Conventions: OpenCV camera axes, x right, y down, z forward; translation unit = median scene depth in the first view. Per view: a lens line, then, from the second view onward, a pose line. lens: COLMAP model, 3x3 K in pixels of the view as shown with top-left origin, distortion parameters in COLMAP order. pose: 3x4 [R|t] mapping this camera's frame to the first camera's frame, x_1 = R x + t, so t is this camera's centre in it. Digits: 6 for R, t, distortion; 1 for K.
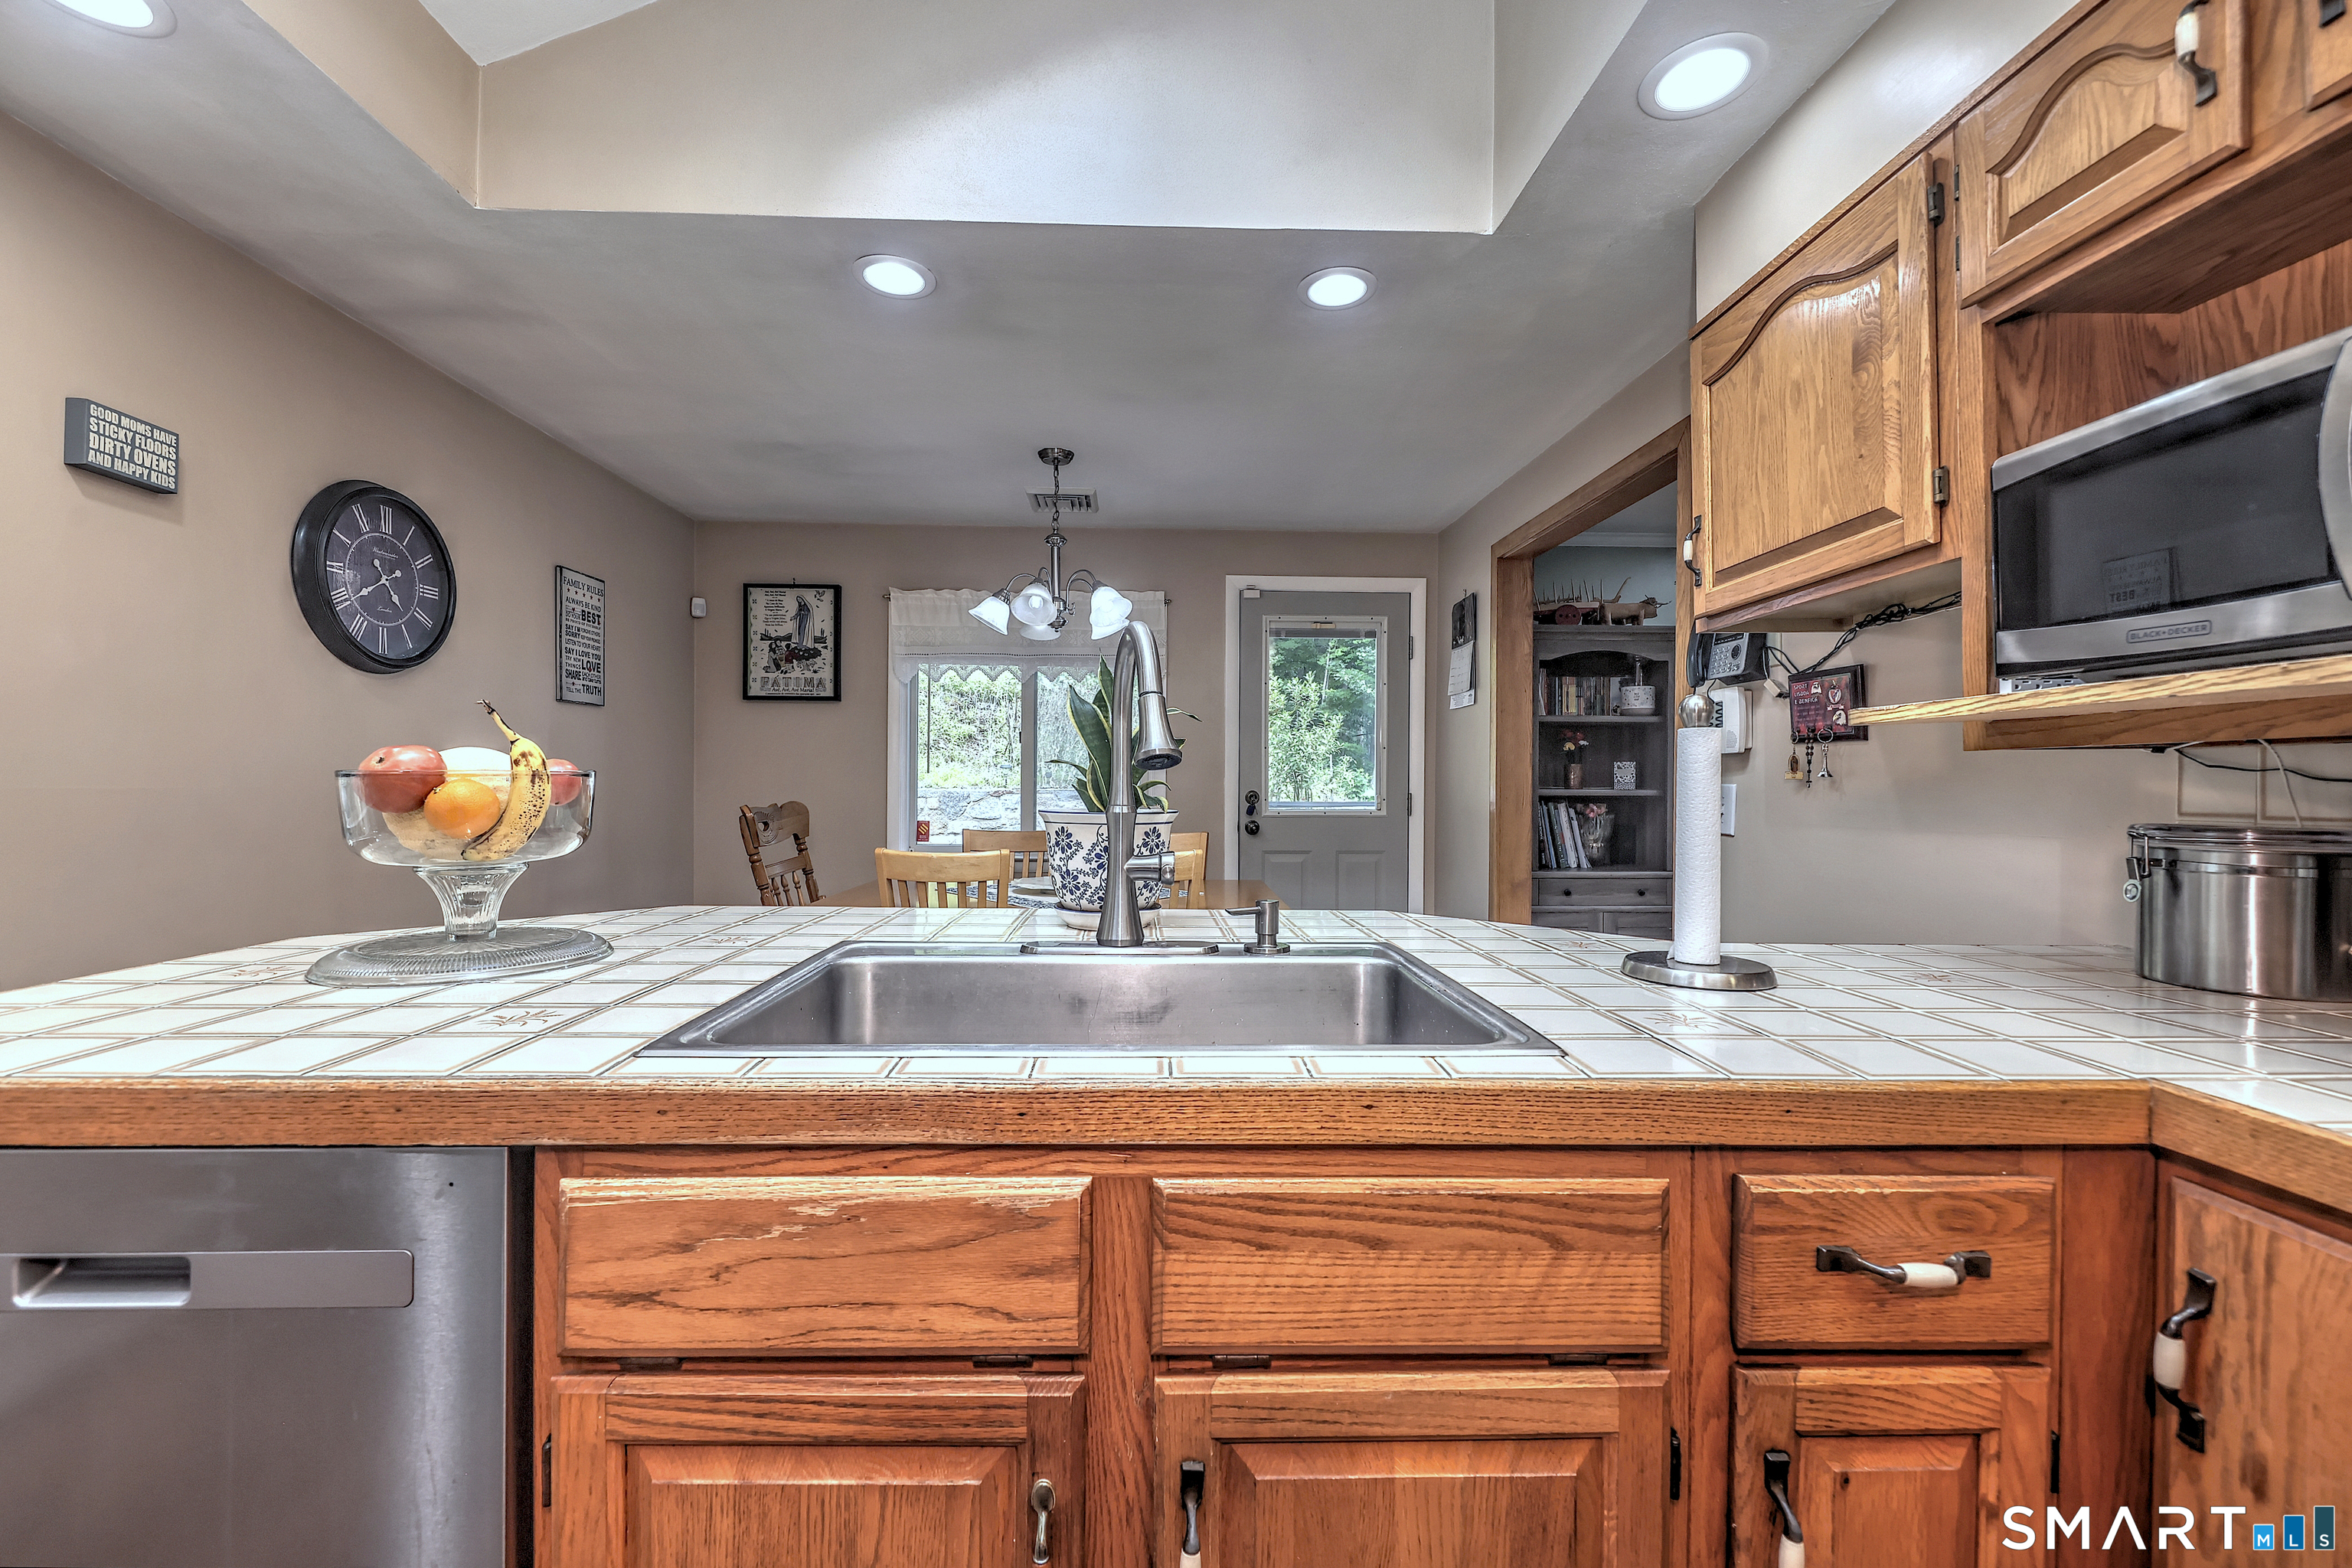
lens RADIAL K [[925.3, 0, 1178.5], [0, 925.3, 793.4], [0, 0, 1]] dist [0.001946, -0.002789]
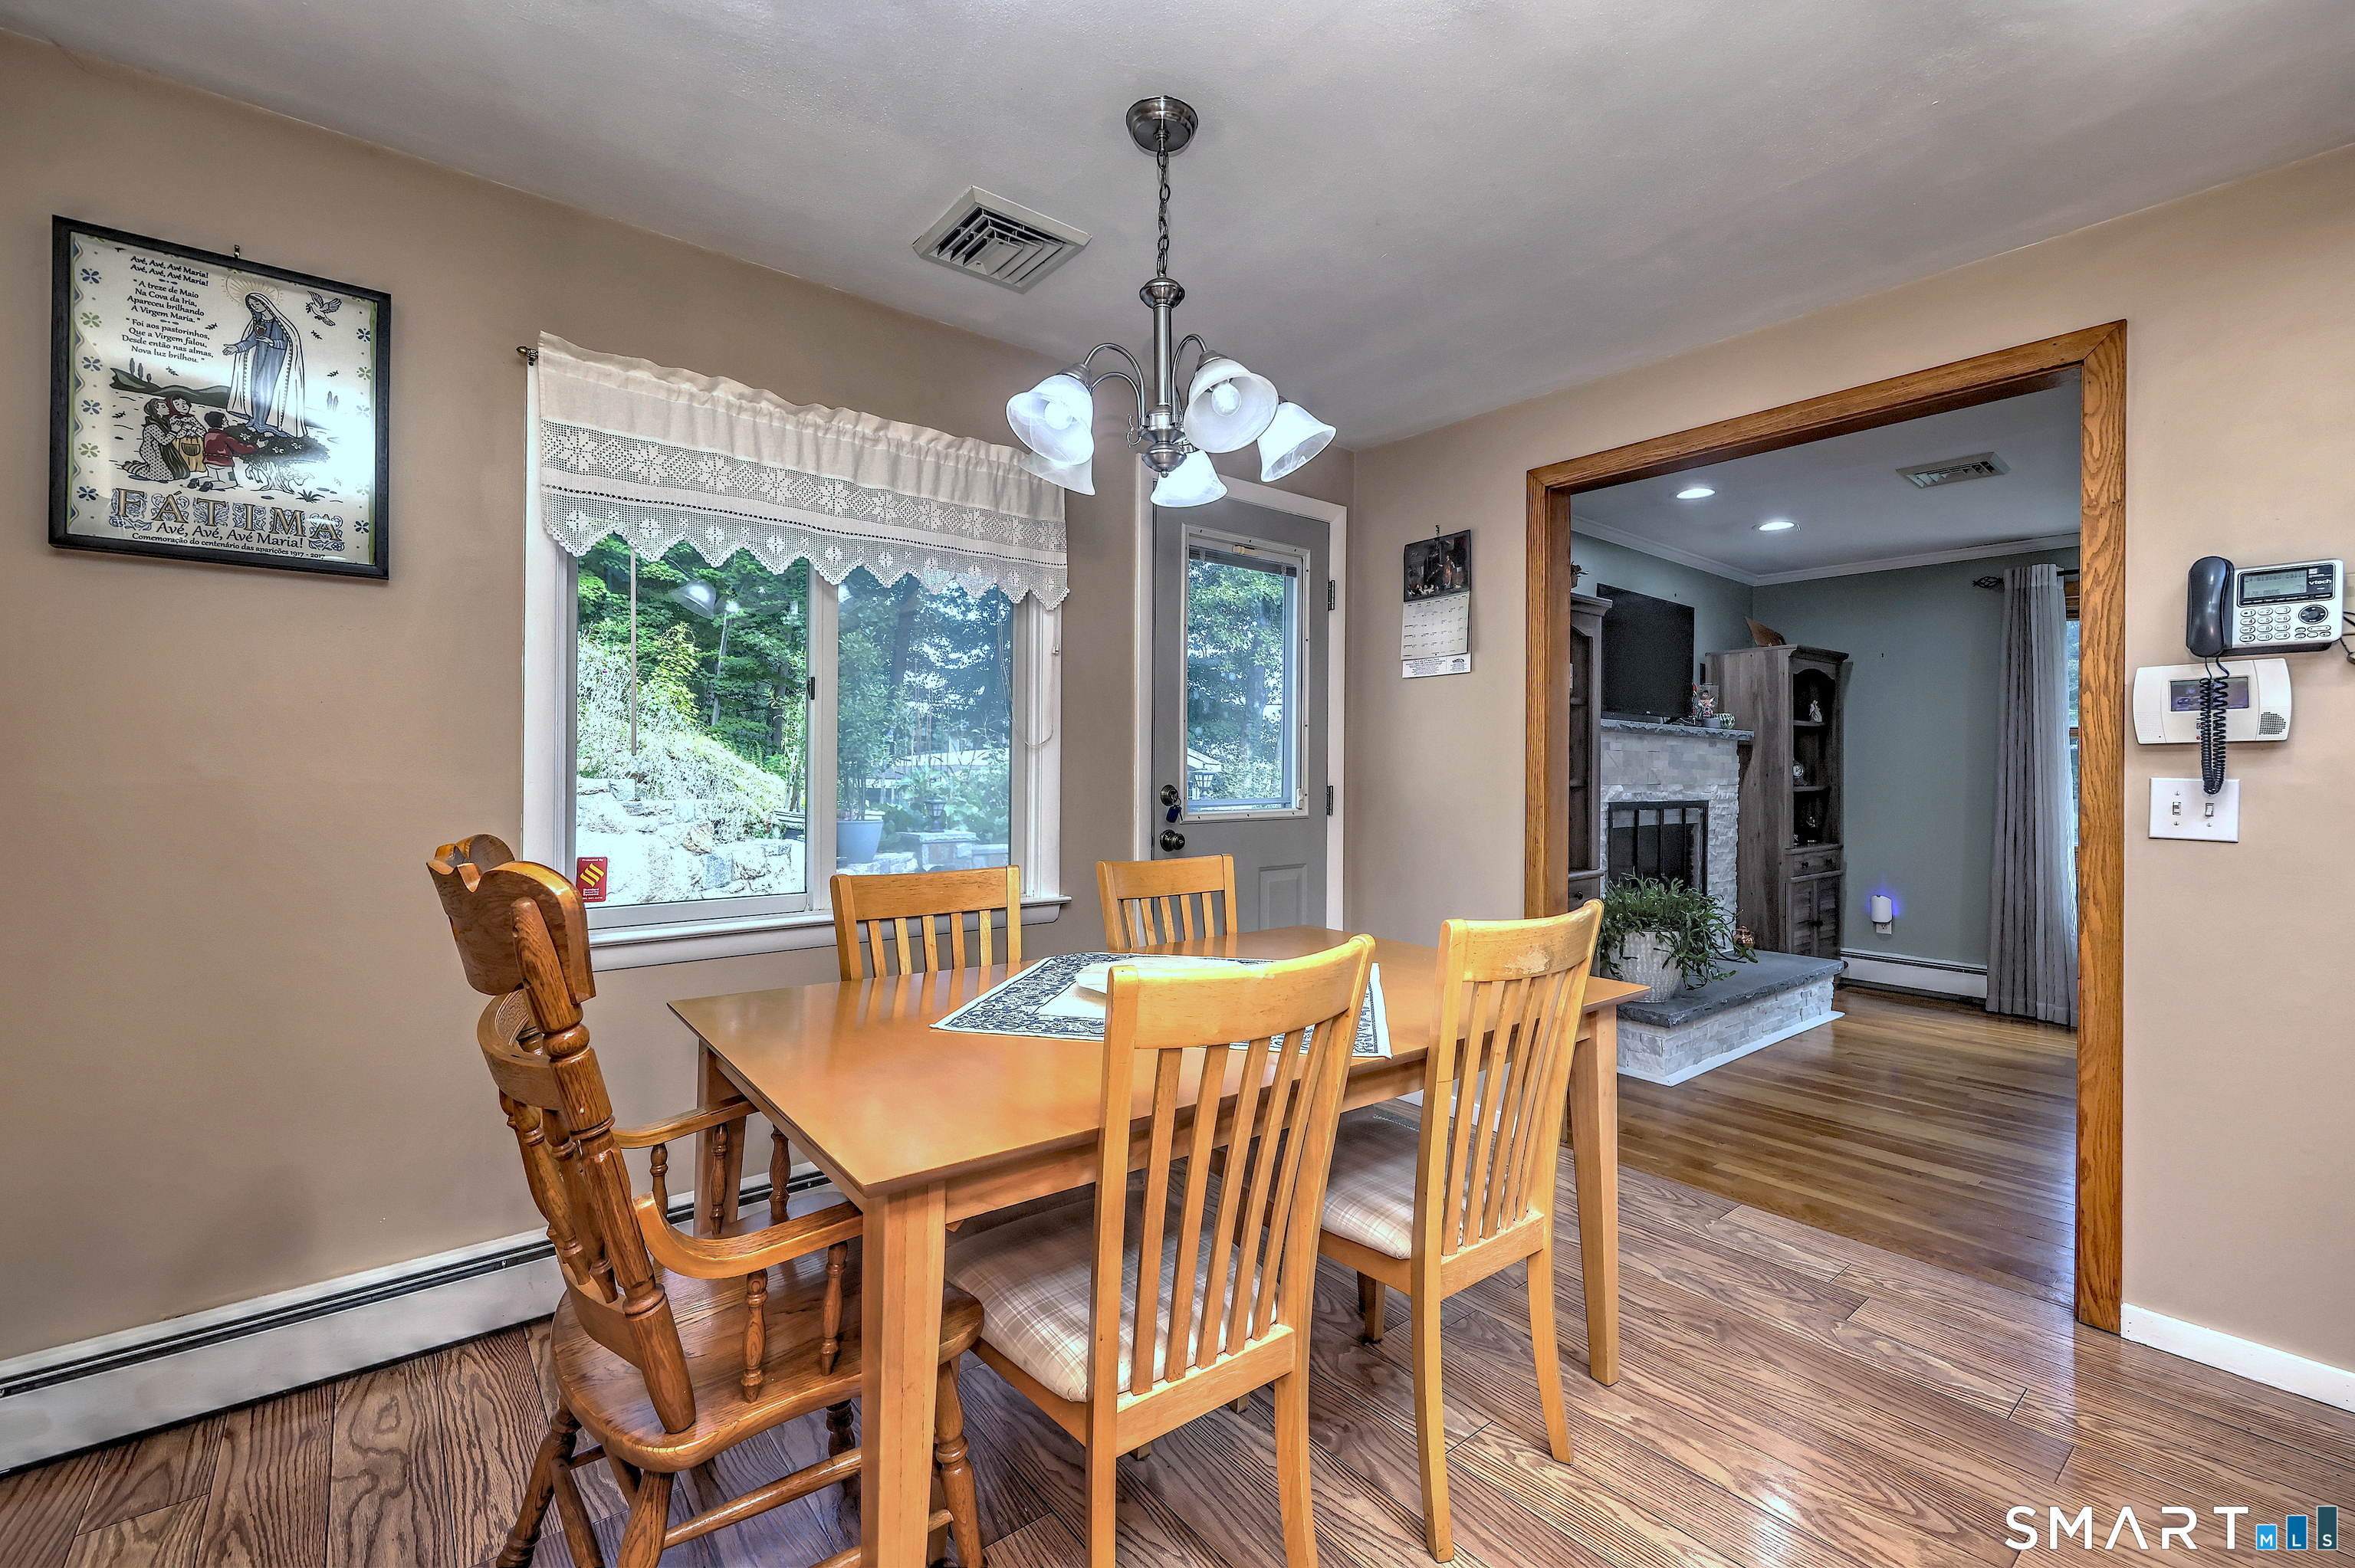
lens RADIAL K [[974.1, 0, 1148.3], [0, 974.1, 772.6], [0, 0, 1]] dist [0.008248, -0.004191]
pose [[0.808083, -0.003237, 0.589060, -0.681572], [0.006454, 0.999974, -0.003358, -0.019417], [-0.589033, 0.006516, 0.808083, 0.877856]]
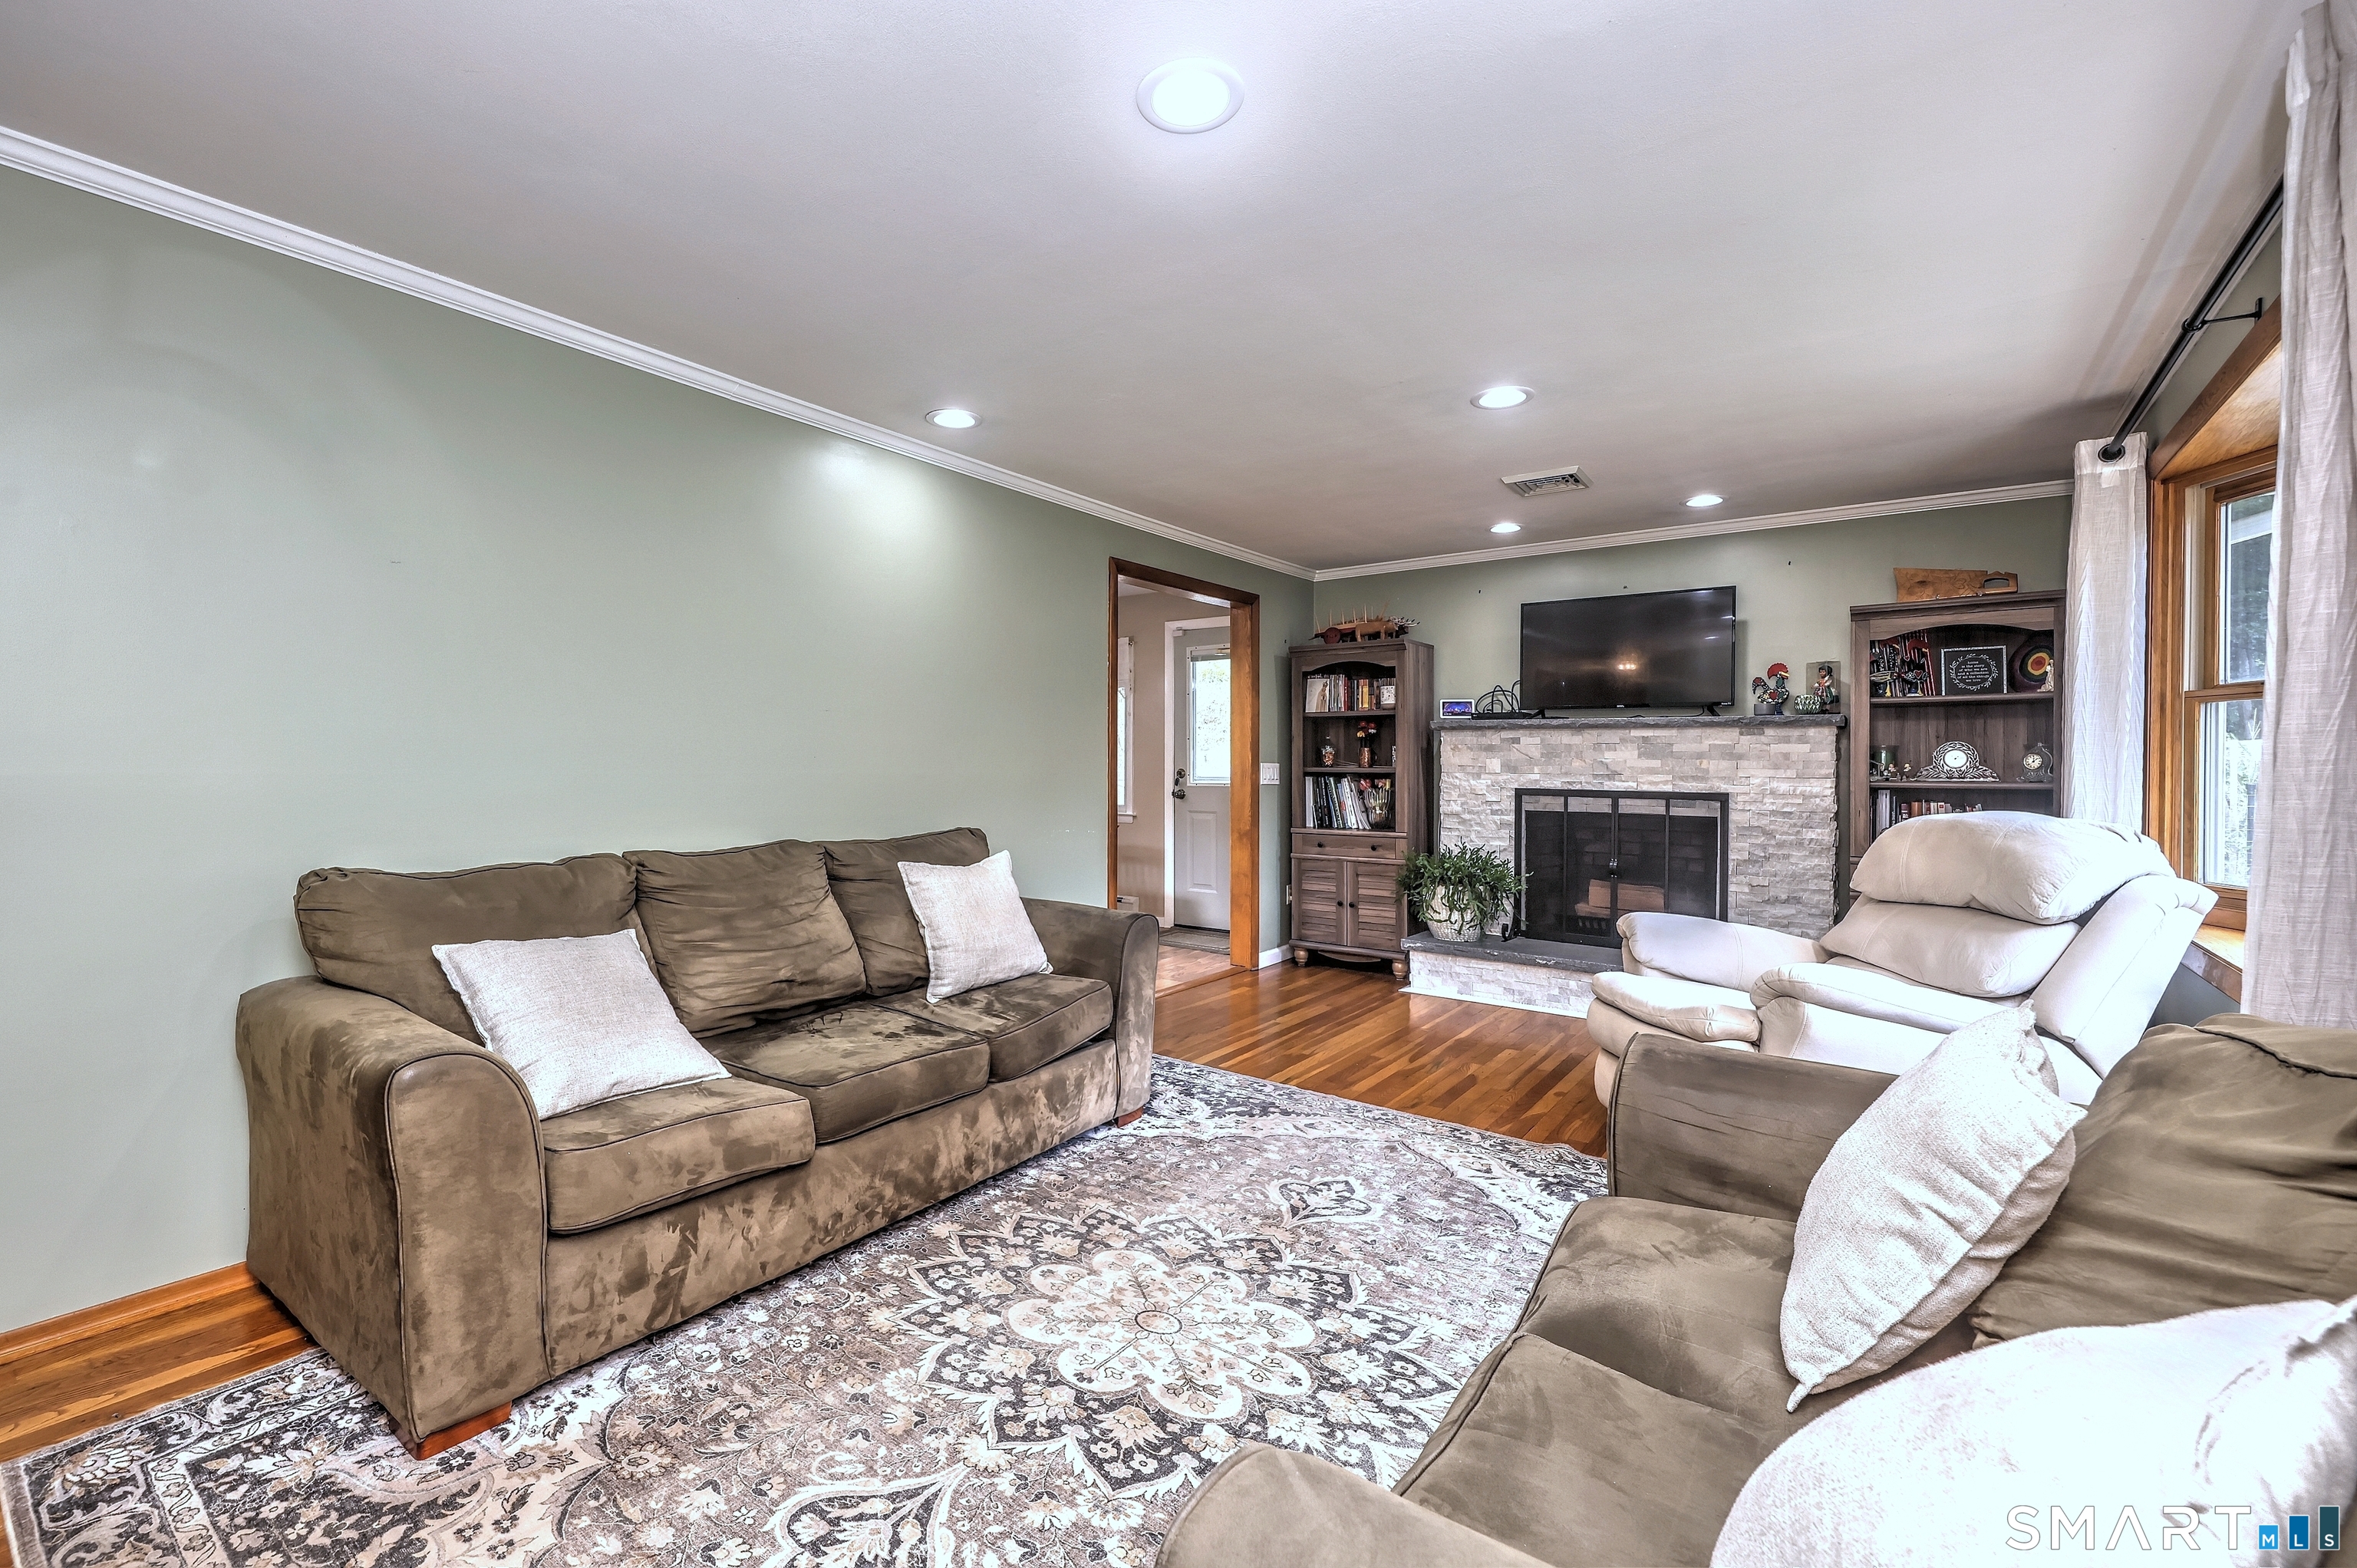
lens RADIAL K [[975.0, 0, 1122.5], [0, 975.0, 763.4], [0, 0, 1]] dist [0.008248, -0.004191]
pose [[0.757157, -0.001489, -0.653232, 1.997715], [-0.006362, 0.999933, -0.009653, 0.008994], [0.653202, 0.011465, 0.757097, -0.440890]]
